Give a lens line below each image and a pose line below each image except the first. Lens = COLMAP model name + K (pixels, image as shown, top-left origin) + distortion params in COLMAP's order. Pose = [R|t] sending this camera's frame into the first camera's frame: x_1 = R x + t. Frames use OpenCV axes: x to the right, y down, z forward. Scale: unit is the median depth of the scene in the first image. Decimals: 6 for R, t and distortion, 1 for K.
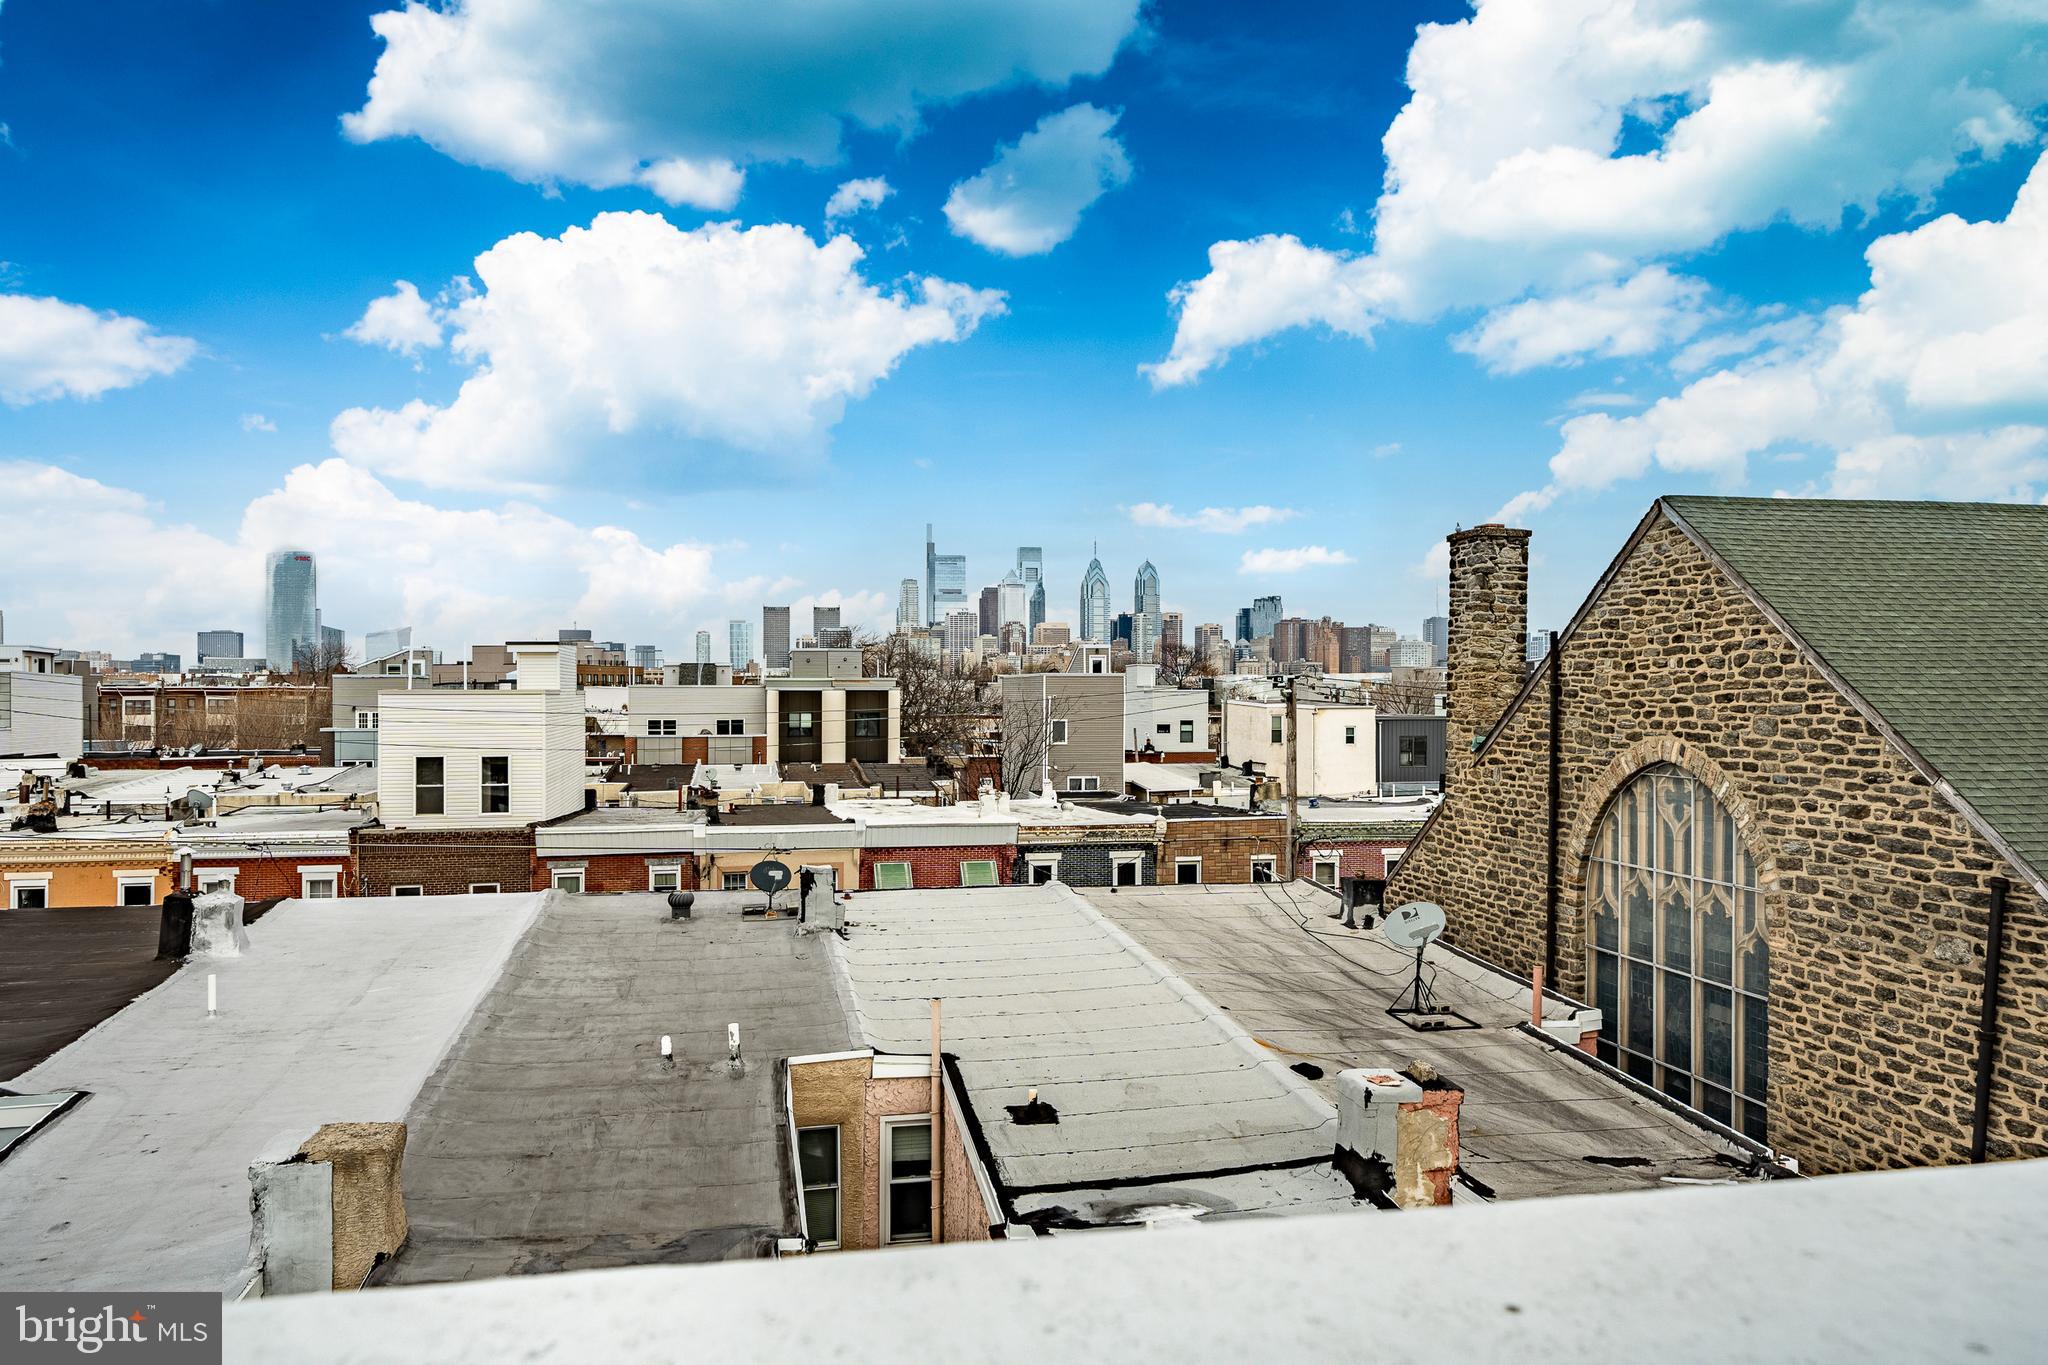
lens RADIAL K [[1399.3, 0, 1022.0], [0, 1399.3, 724.9], [0, 0, 1]] dist [-0.000835, 0.002850]
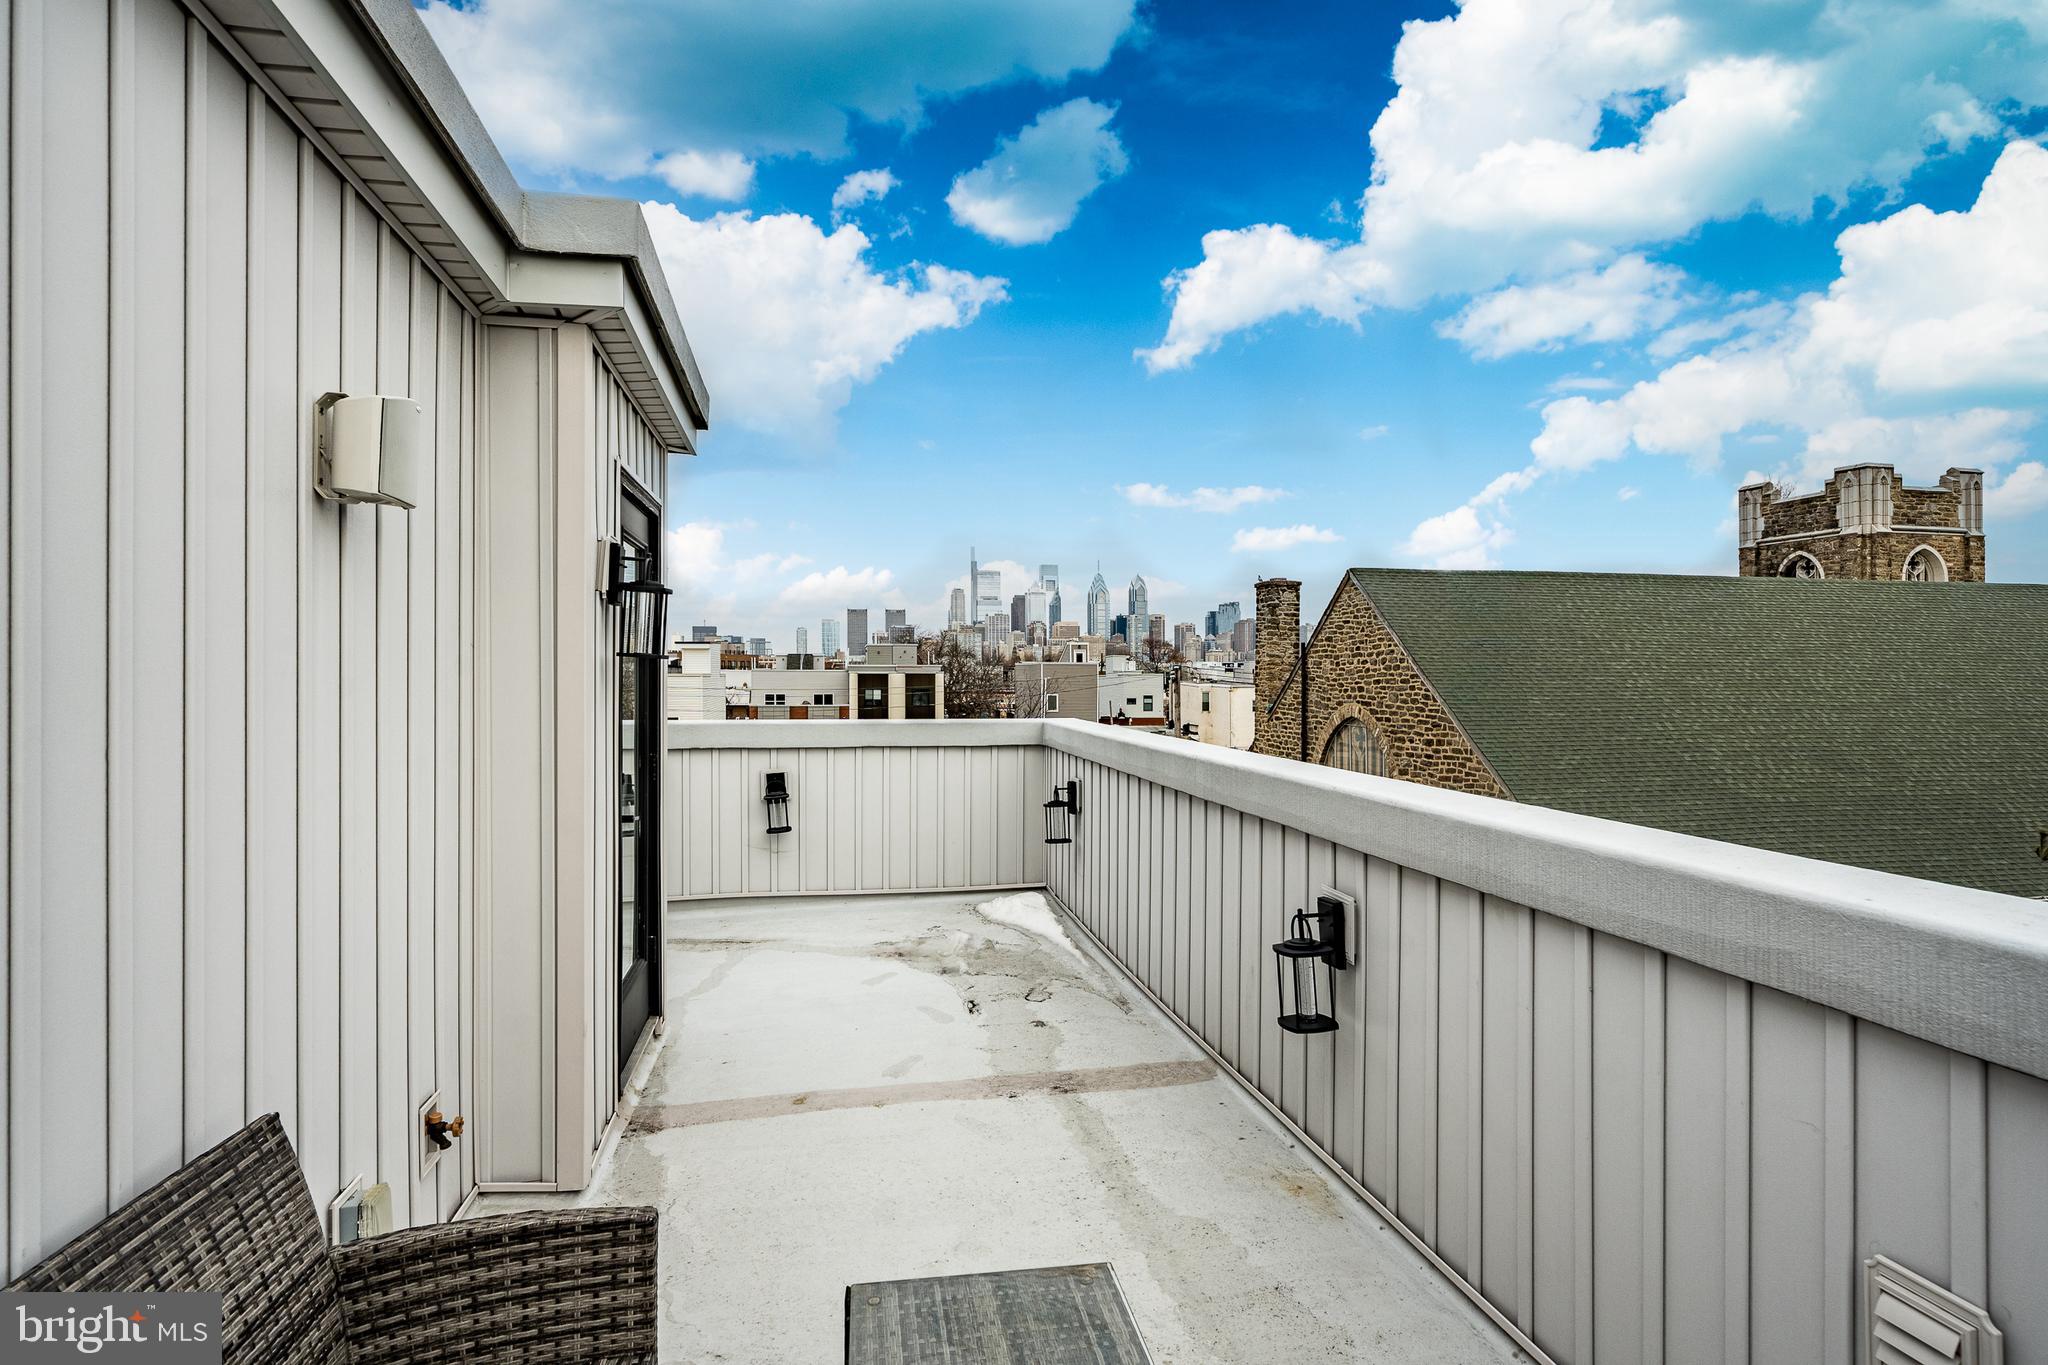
lens RADIAL K [[1059.6, 0, 1039.2], [0, 1059.6, 672.6], [0, 0, 1]] dist [0.004397, 0.000038]
pose [[0.999992, 0.001949, -0.003594, 0.063362], [-0.002038, 0.999685, -0.025012, 0.003818], [0.003544, 0.025020, 0.999681, -0.336986]]
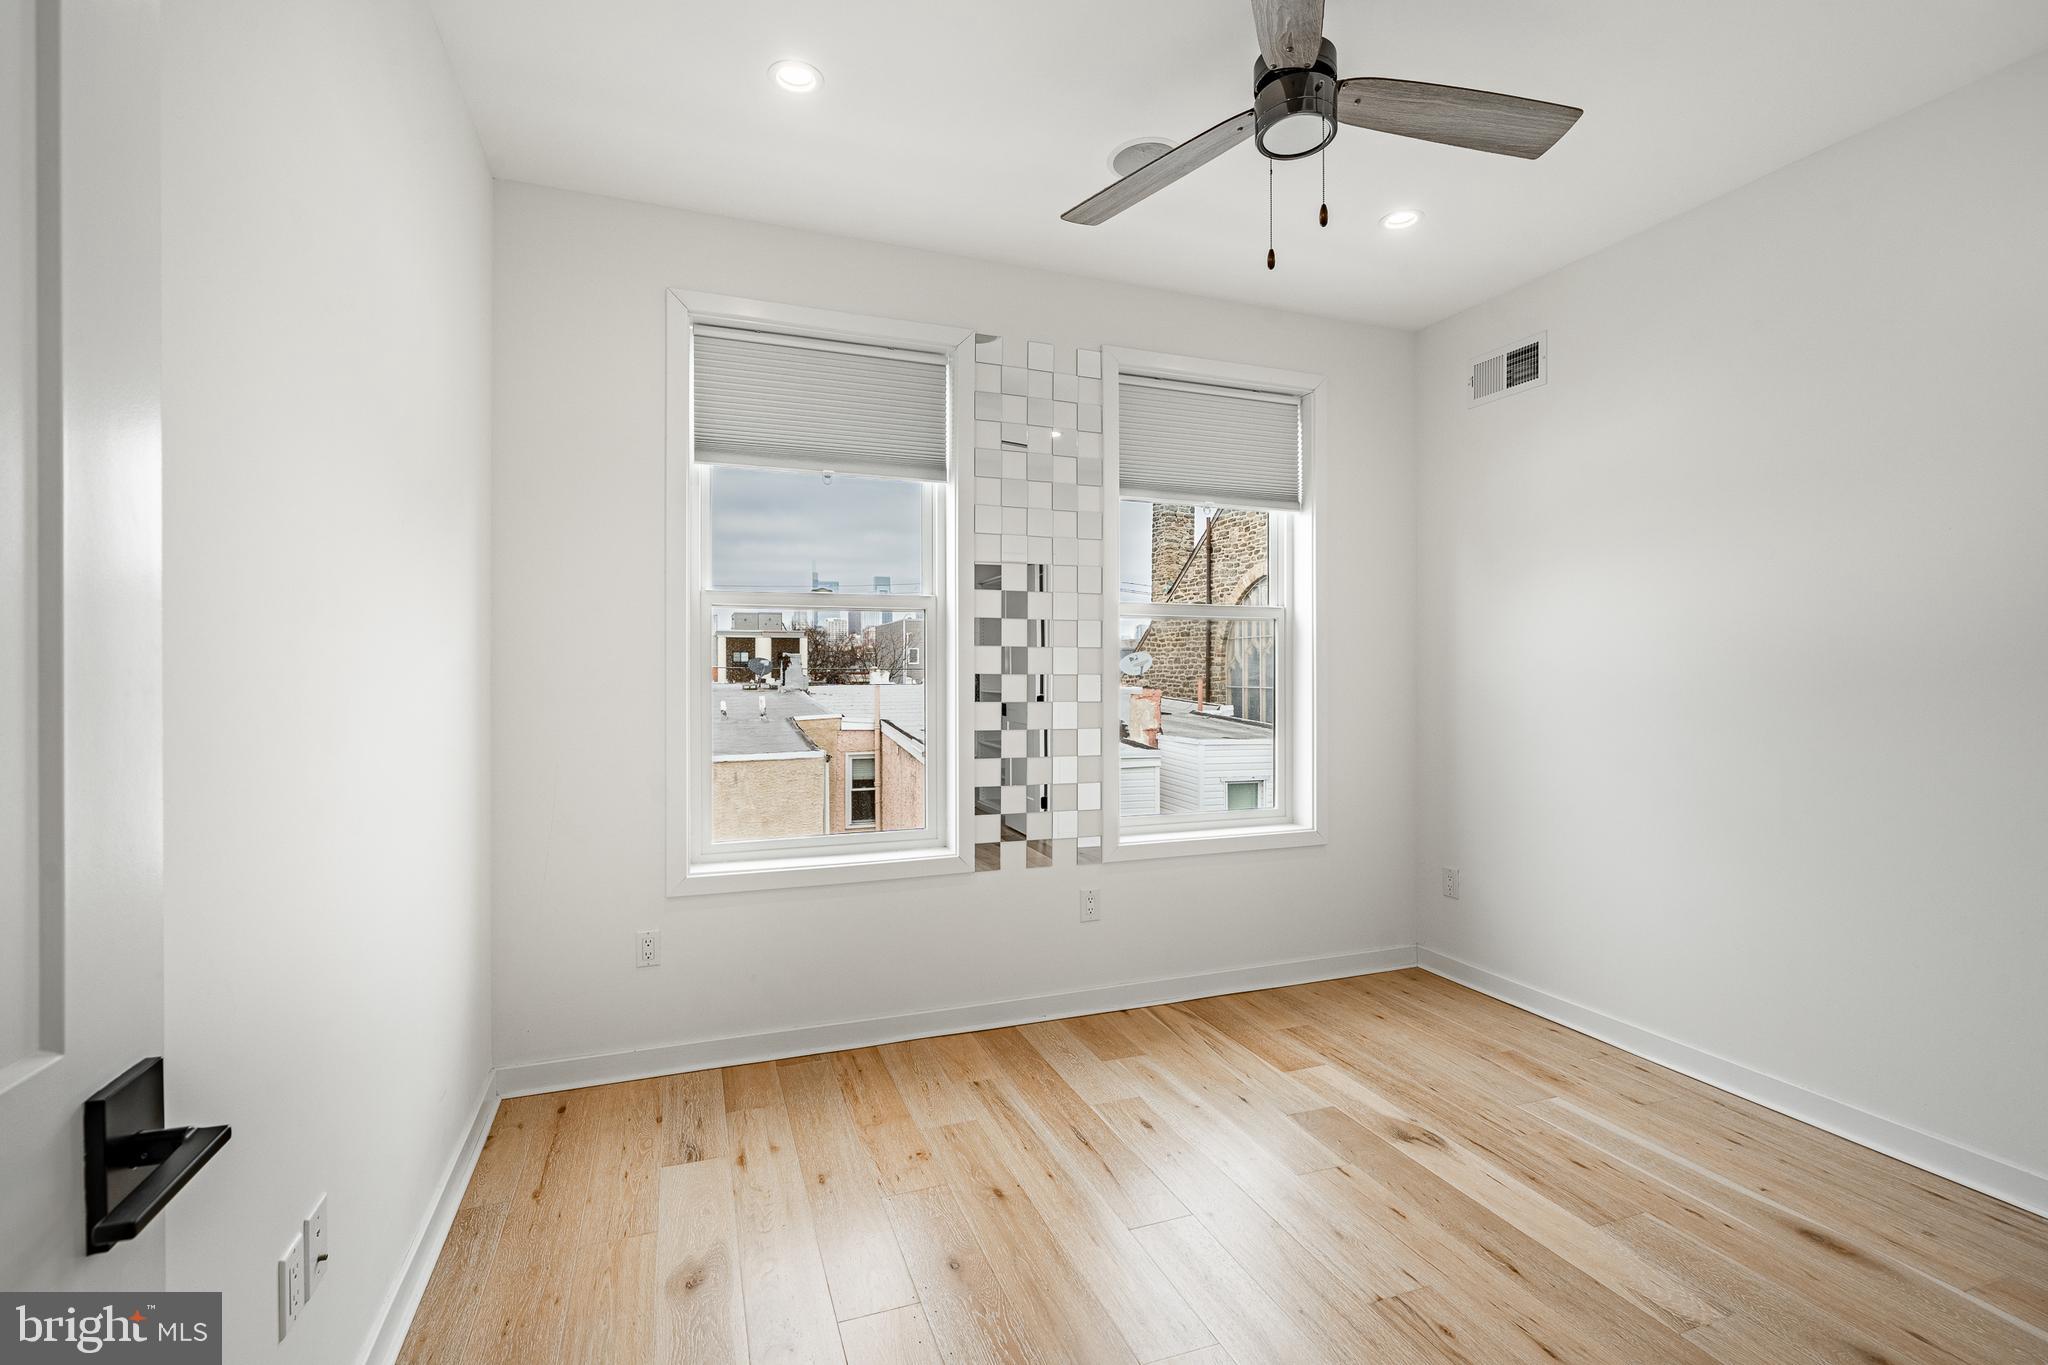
lens RADIAL K [[916.7, 0, 1018.2], [0, 916.7, 685.5], [0, 0, 1]] dist [-0.001816, -0.000586]
pose [[0.988394, -0.003397, 0.151873, -0.052545], [0.004771, 0.999951, -0.008682, 0.176027], [-0.151836, 0.009305, 0.988362, -0.157261]]
